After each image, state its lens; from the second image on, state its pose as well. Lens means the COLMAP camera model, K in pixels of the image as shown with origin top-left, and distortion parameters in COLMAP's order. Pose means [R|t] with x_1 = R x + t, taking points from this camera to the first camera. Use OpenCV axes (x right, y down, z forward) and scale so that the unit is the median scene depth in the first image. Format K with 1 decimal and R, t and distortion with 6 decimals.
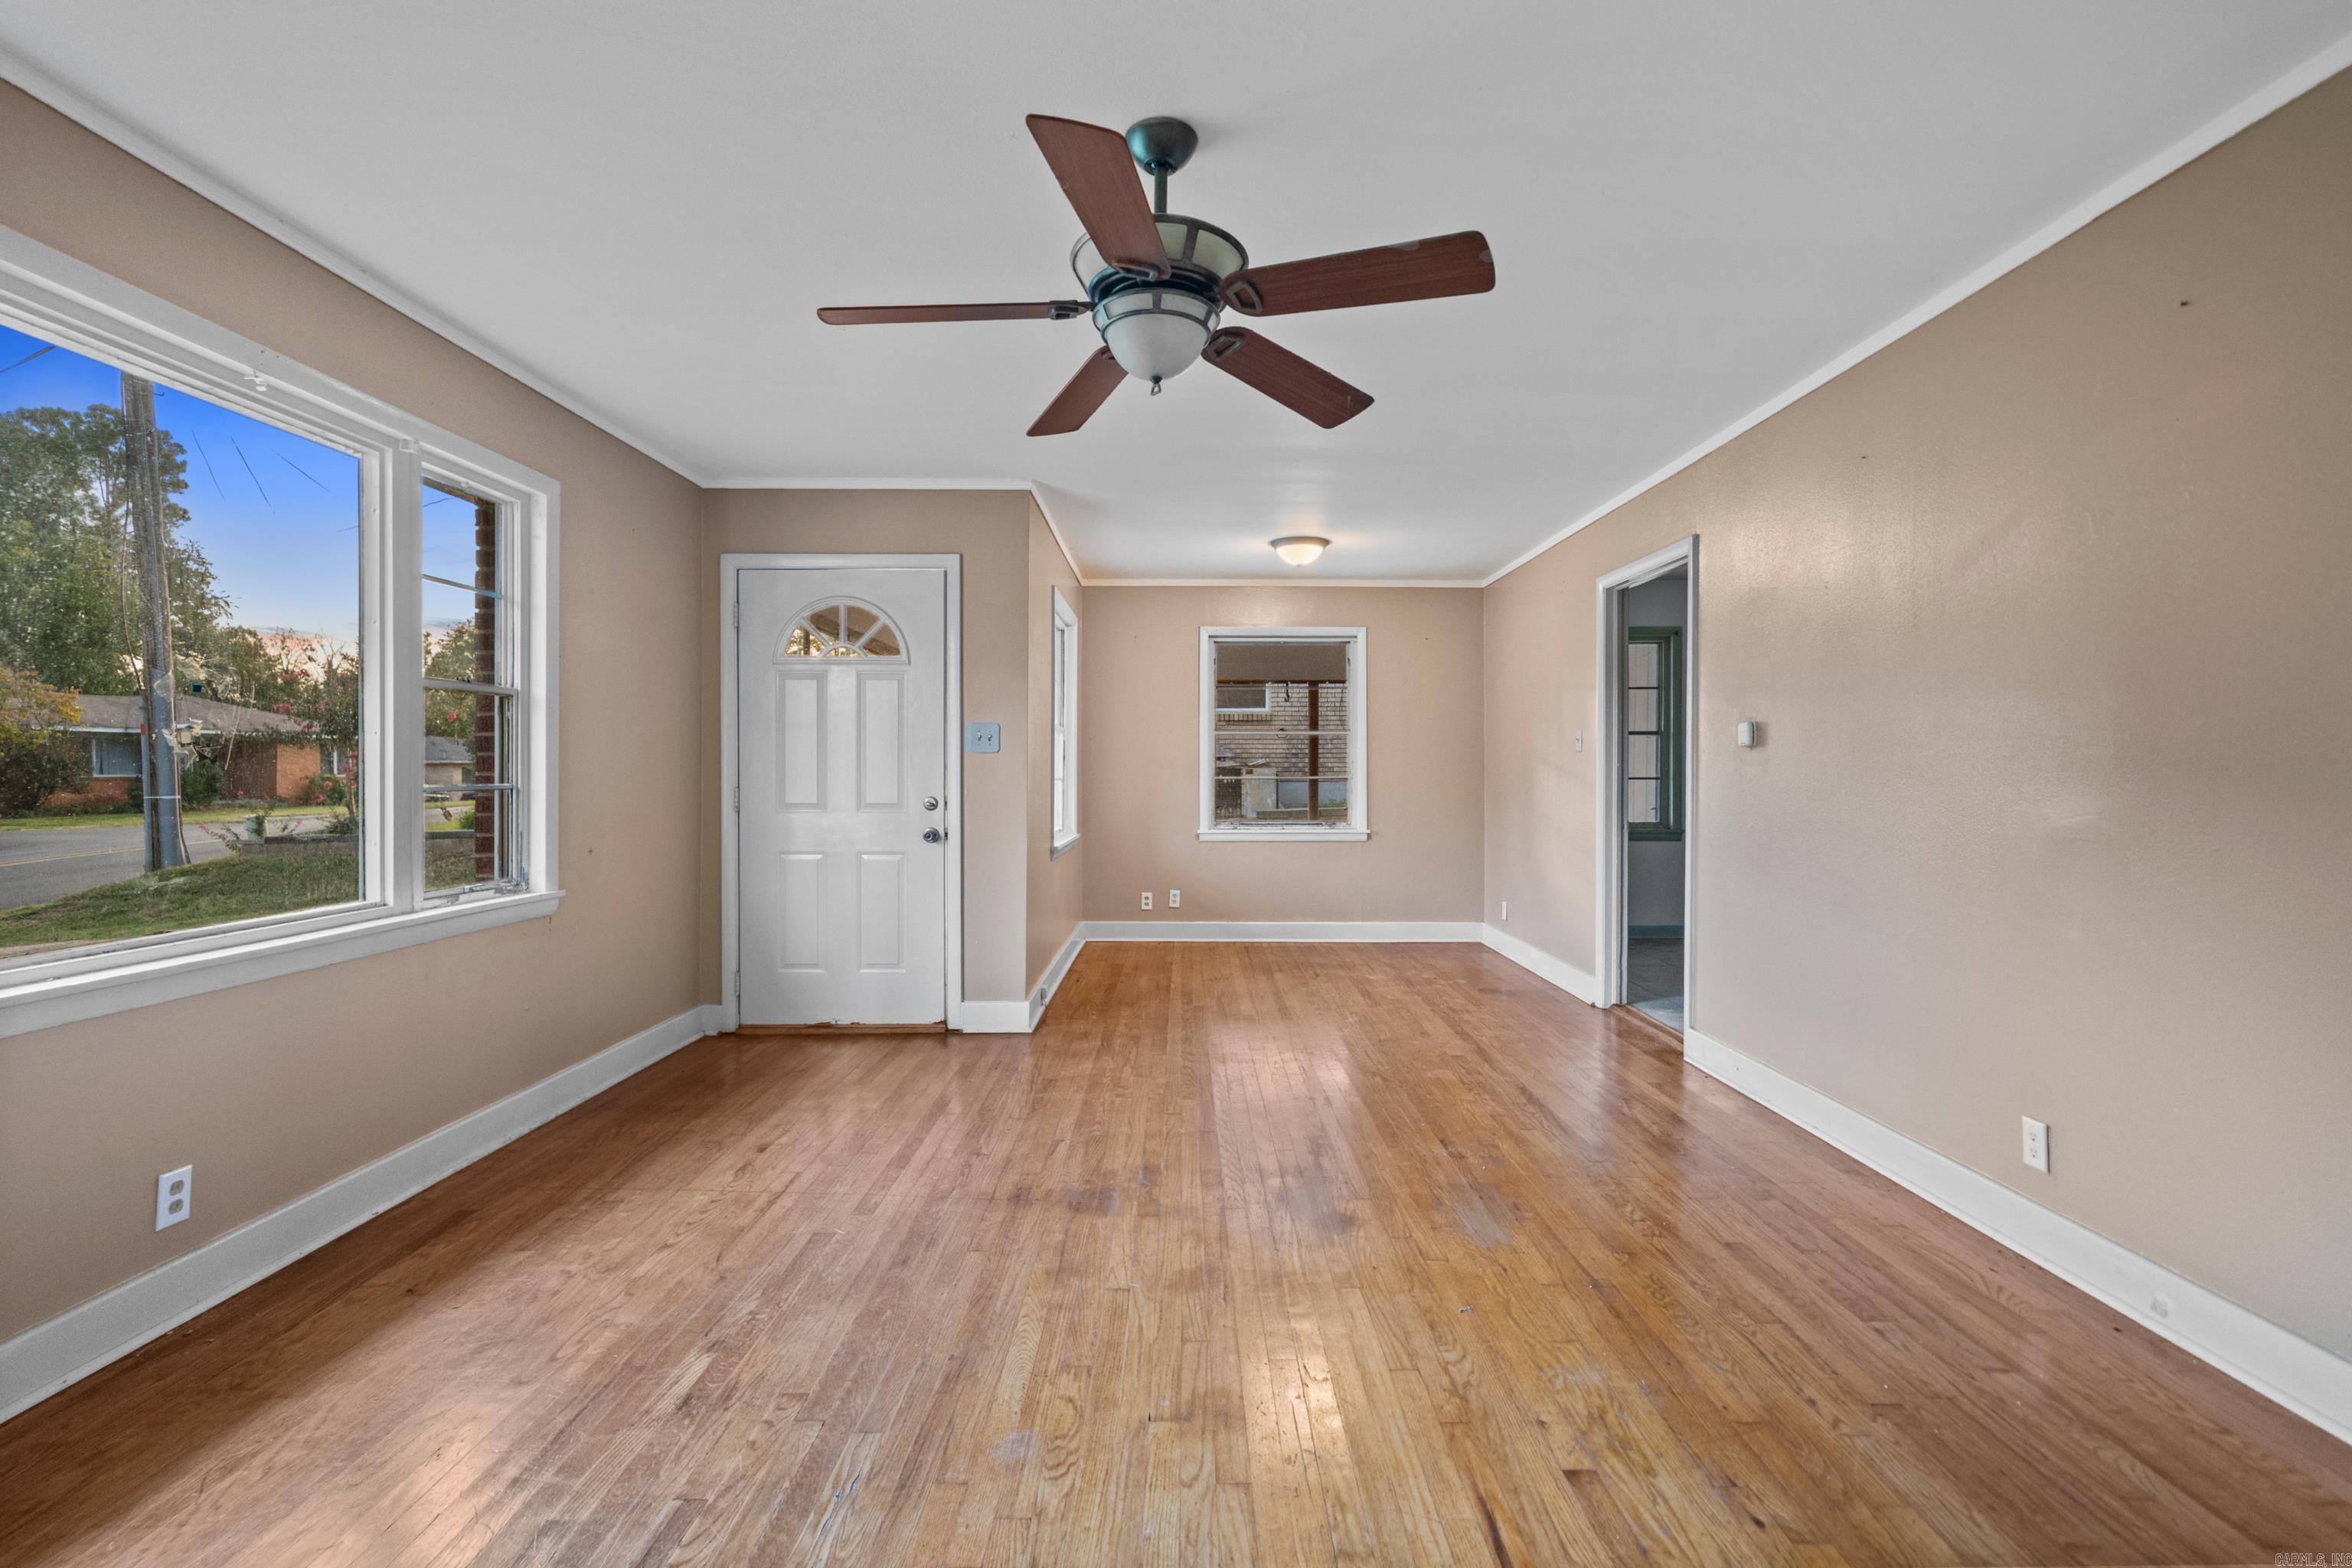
lens RADIAL K [[1027.7, 0, 1173.3], [0, 1027.7, 777.9], [0, 0, 1]] dist [0.002805, 0.000013]
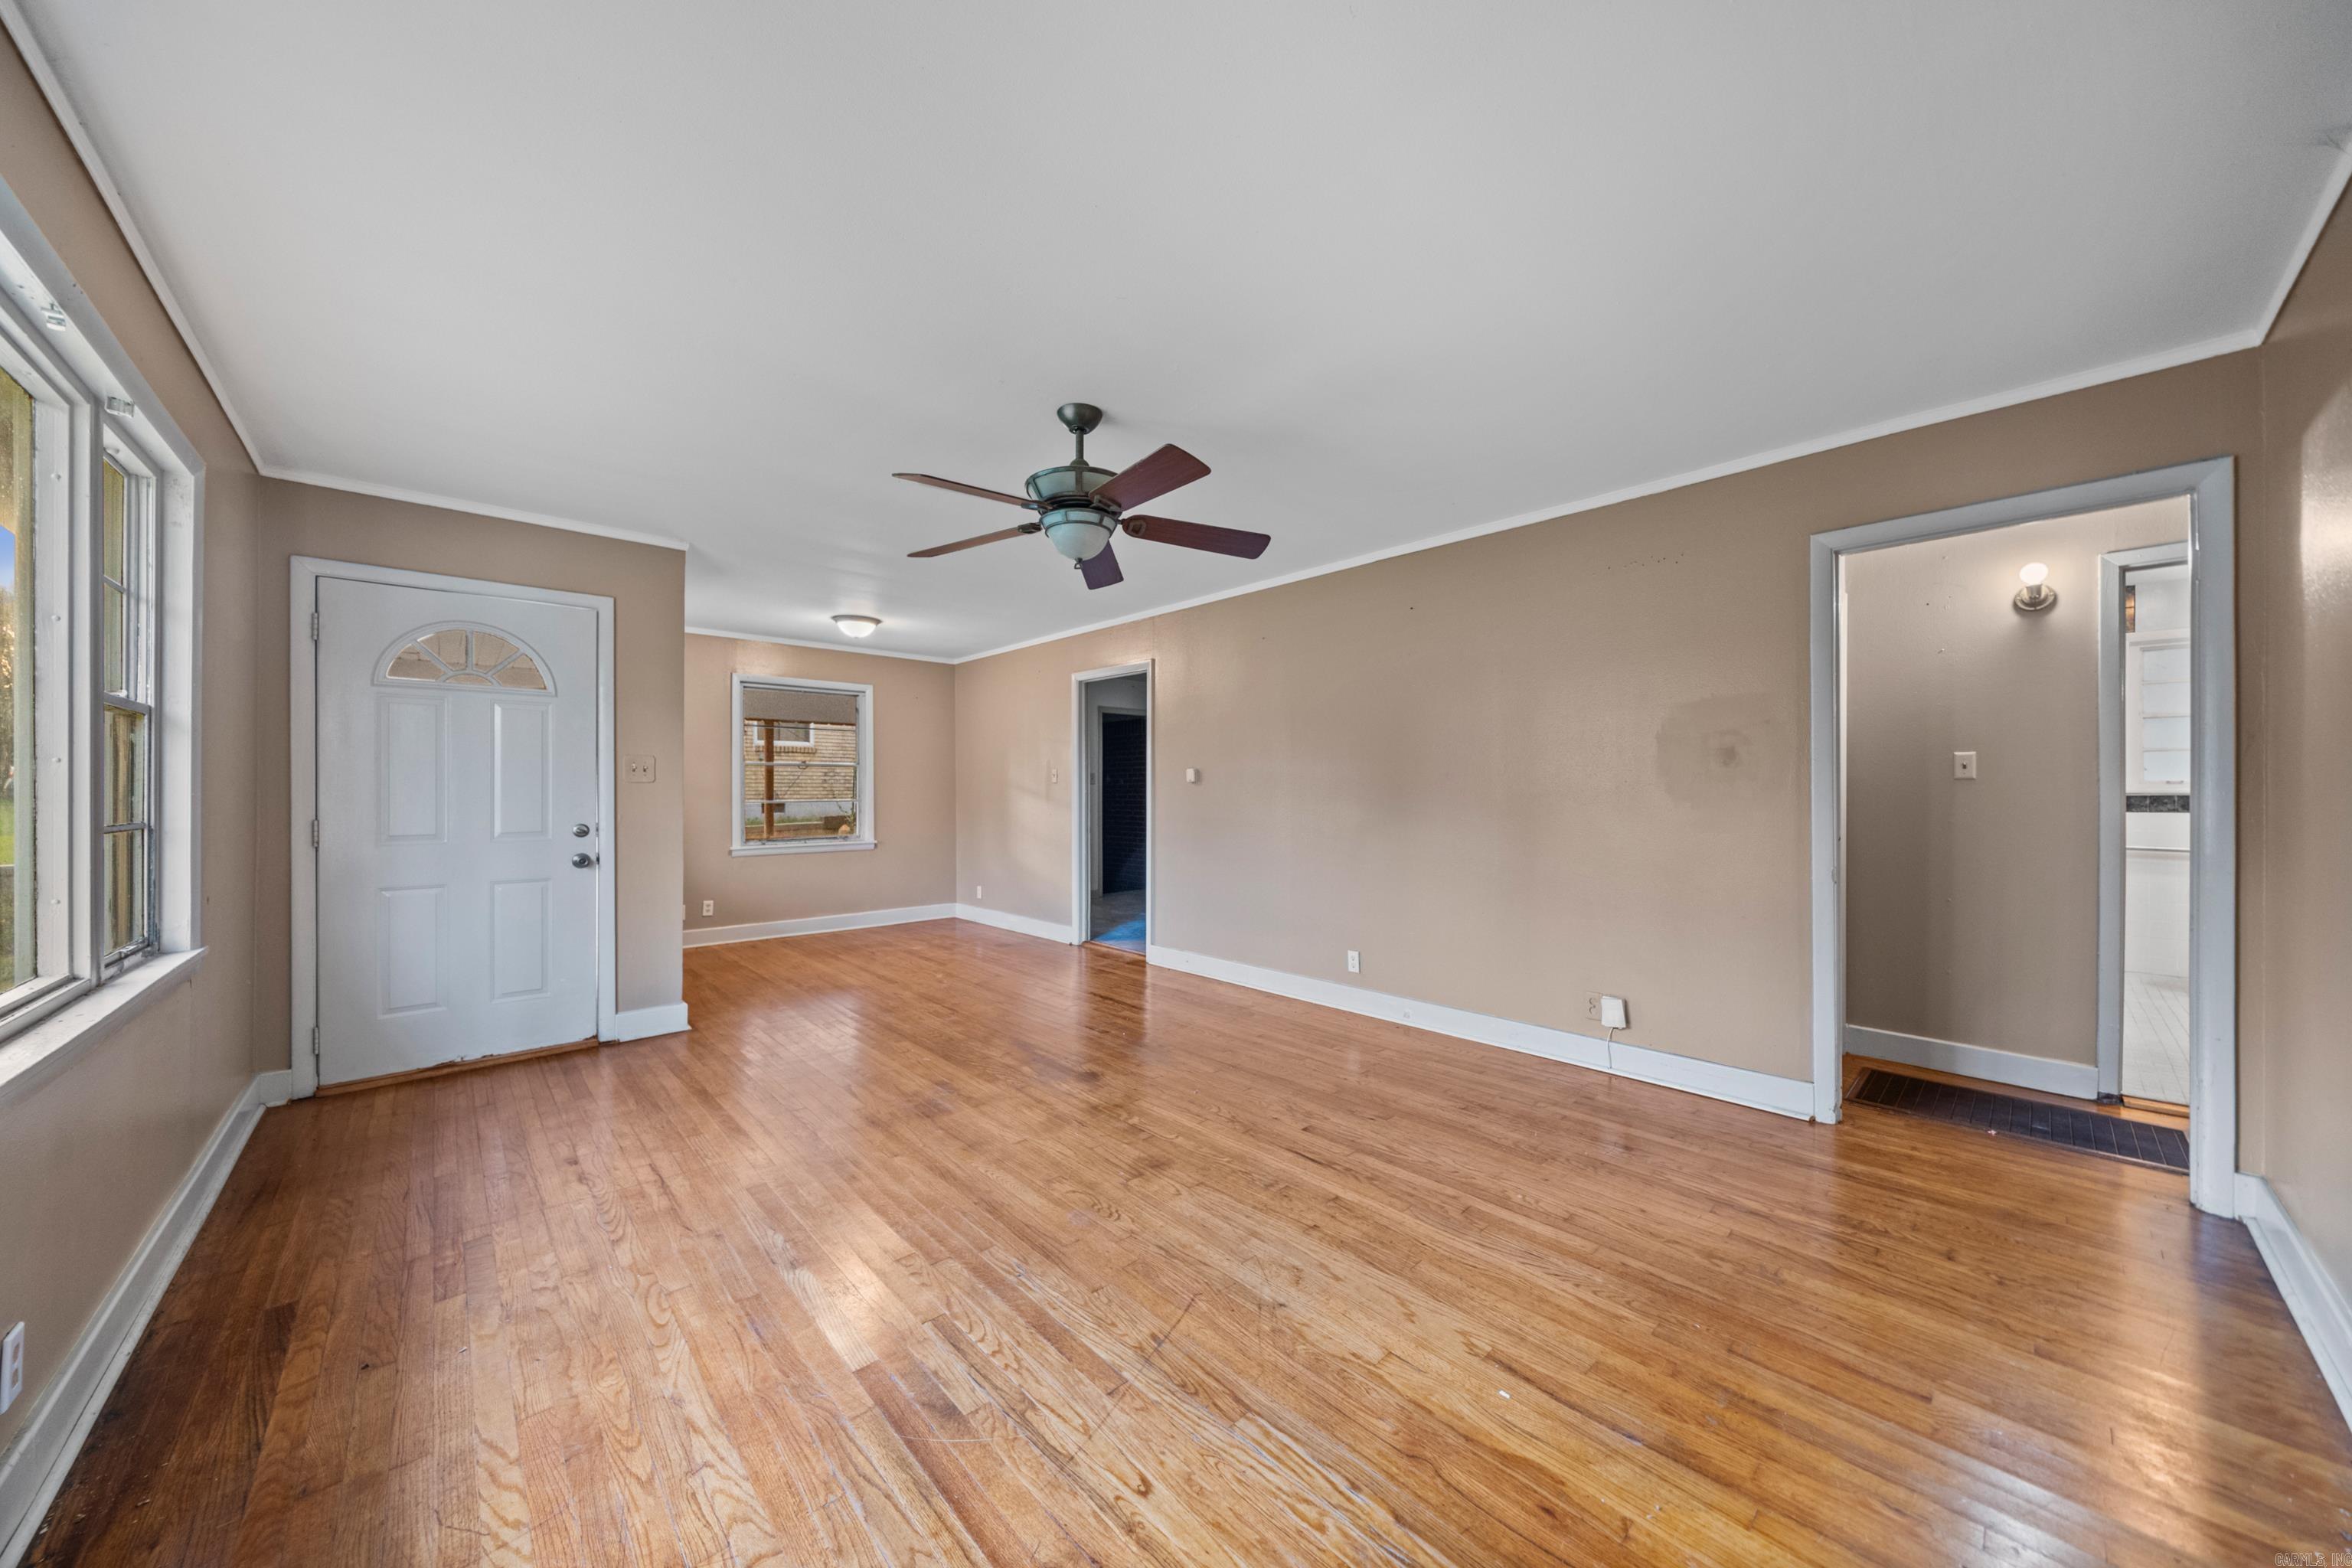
lens RADIAL K [[808.2, 0, 1171.3], [0, 808.2, 794.3], [0, 0, 1]] dist [-0.001951, -0.000038]
pose [[0.732917, -0.004309, 0.680305, -0.474169], [0.007441, 0.999971, -0.001683, -0.008447], [-0.680278, 0.006296, 0.732927, -0.020641]]
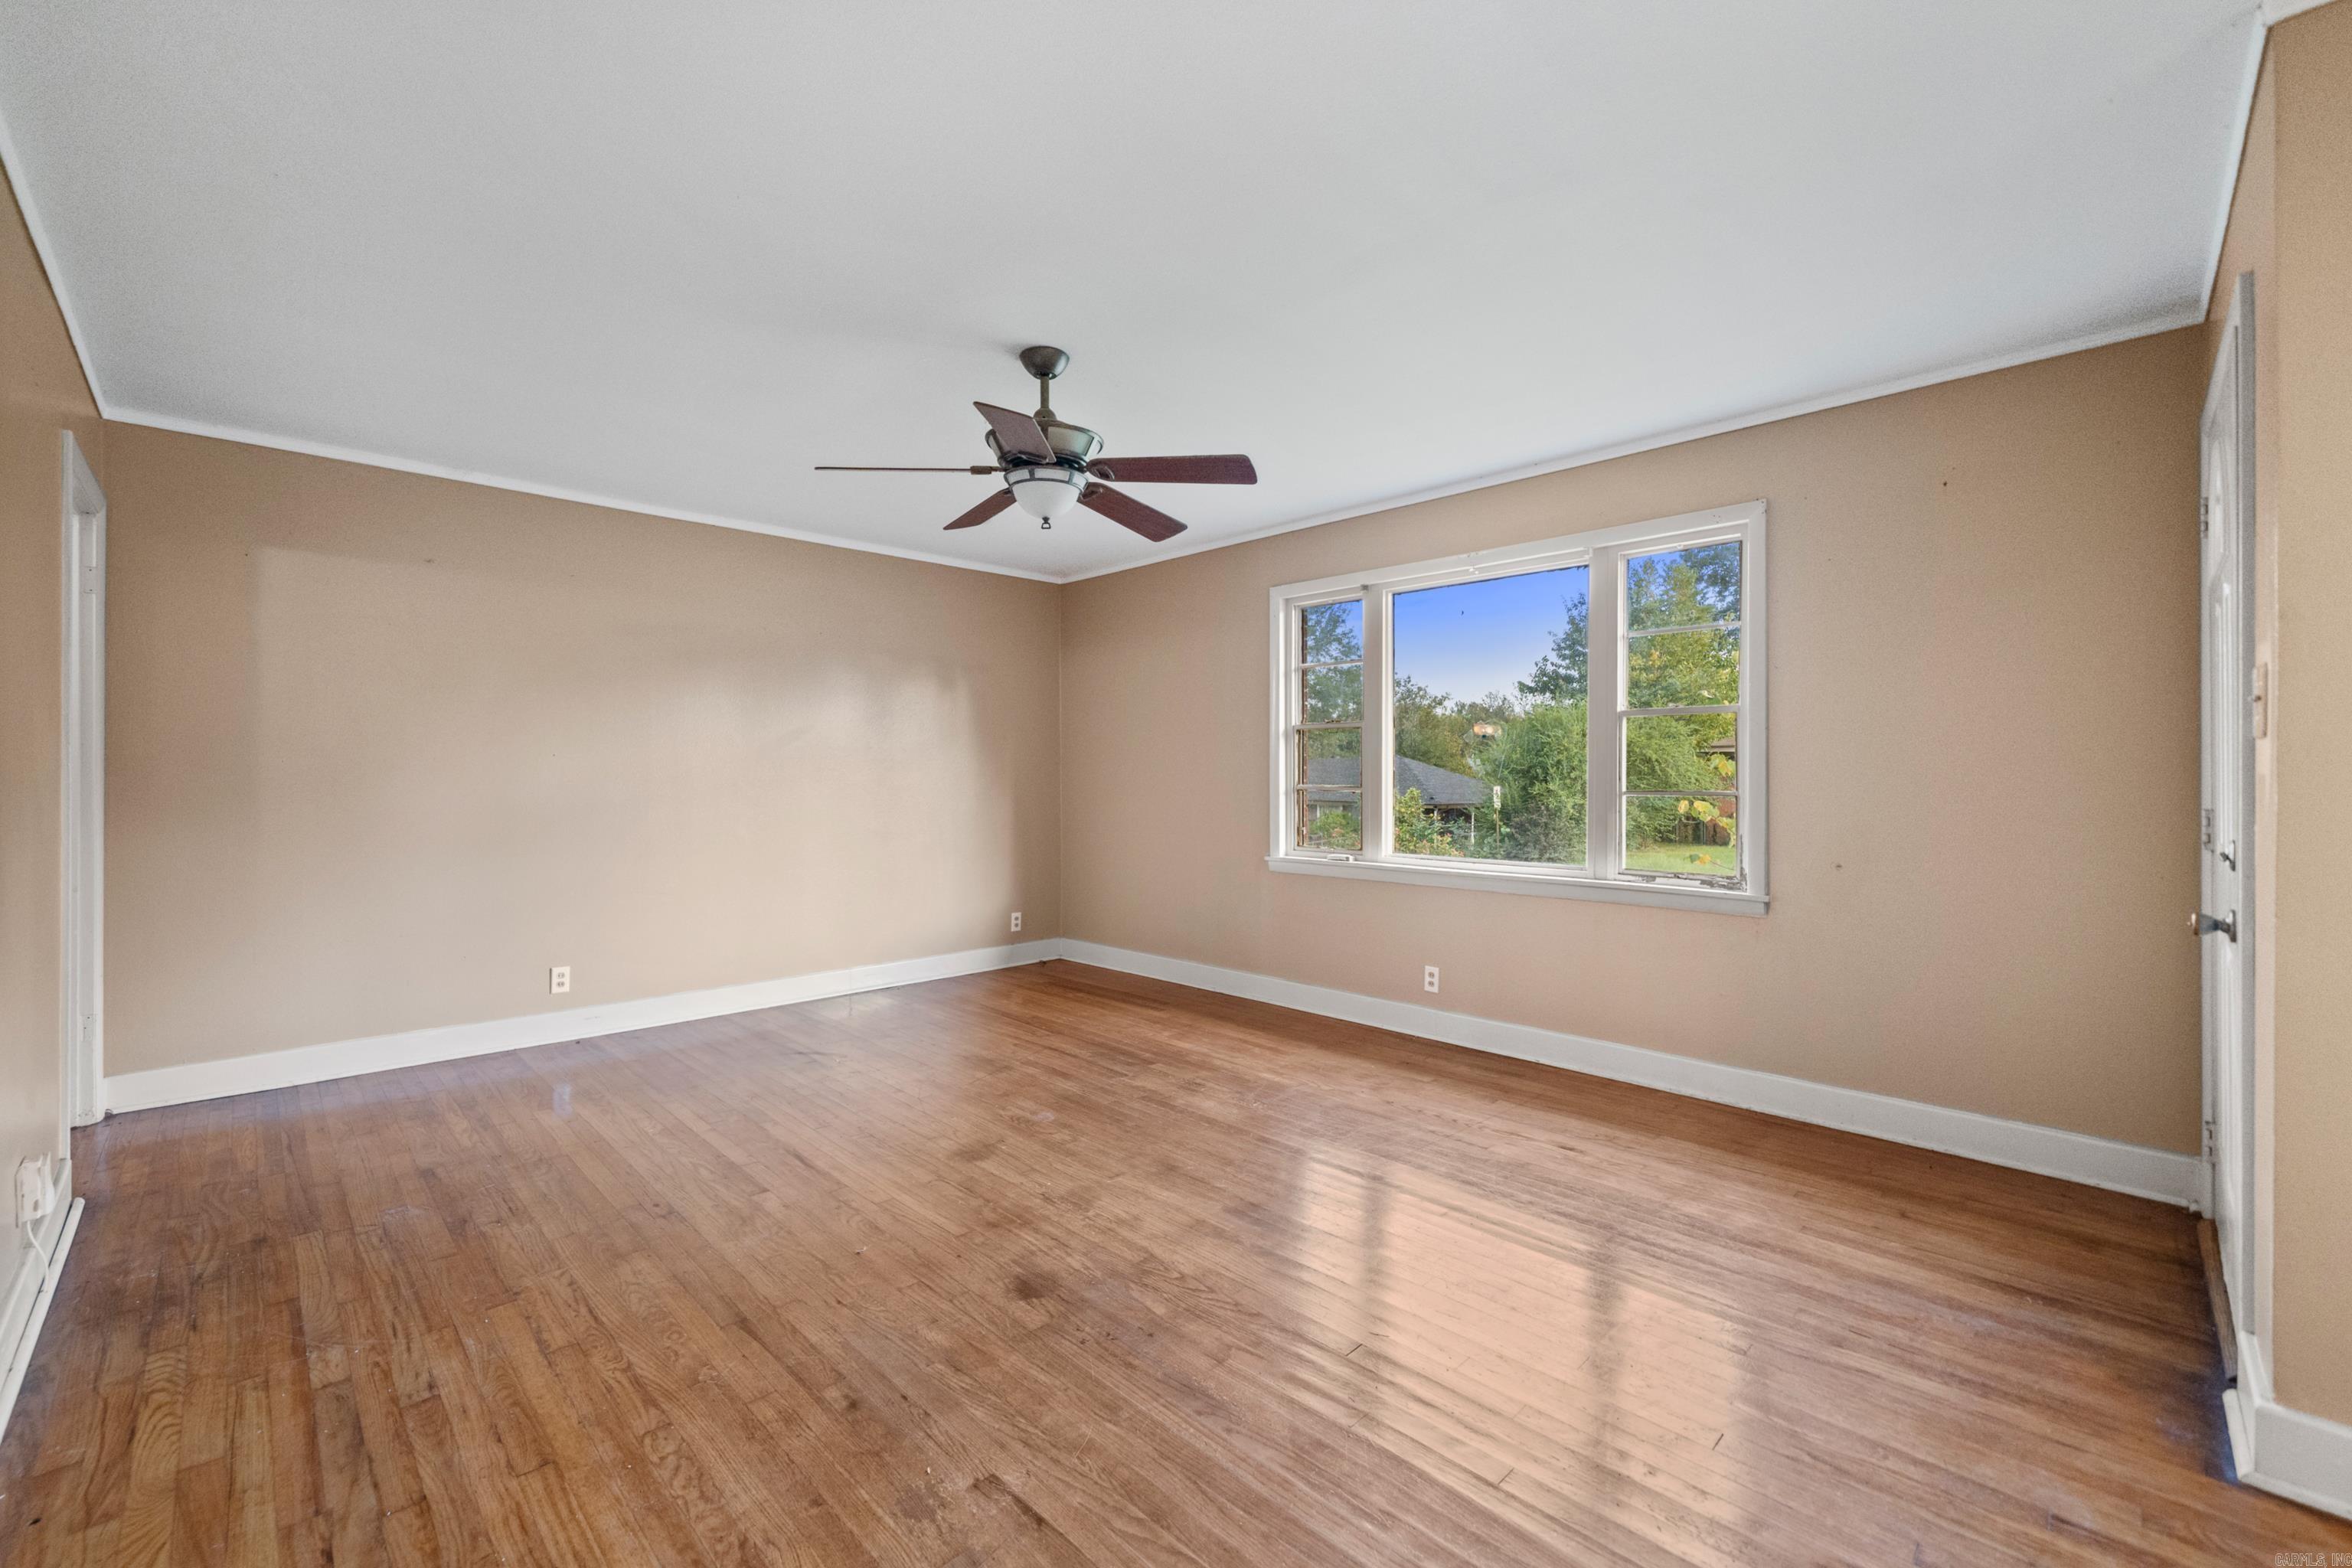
lens RADIAL K [[963.9, 0, 1176.6], [0, 963.9, 773.5], [0, 0, 1]] dist [-0.001019, -0.000035]
pose [[-0.707594, -0.003450, -0.706610, 0.515191], [-0.005841, 0.999982, 0.000967, -0.010132], [0.706595, 0.004812, -0.707602, 1.299881]]
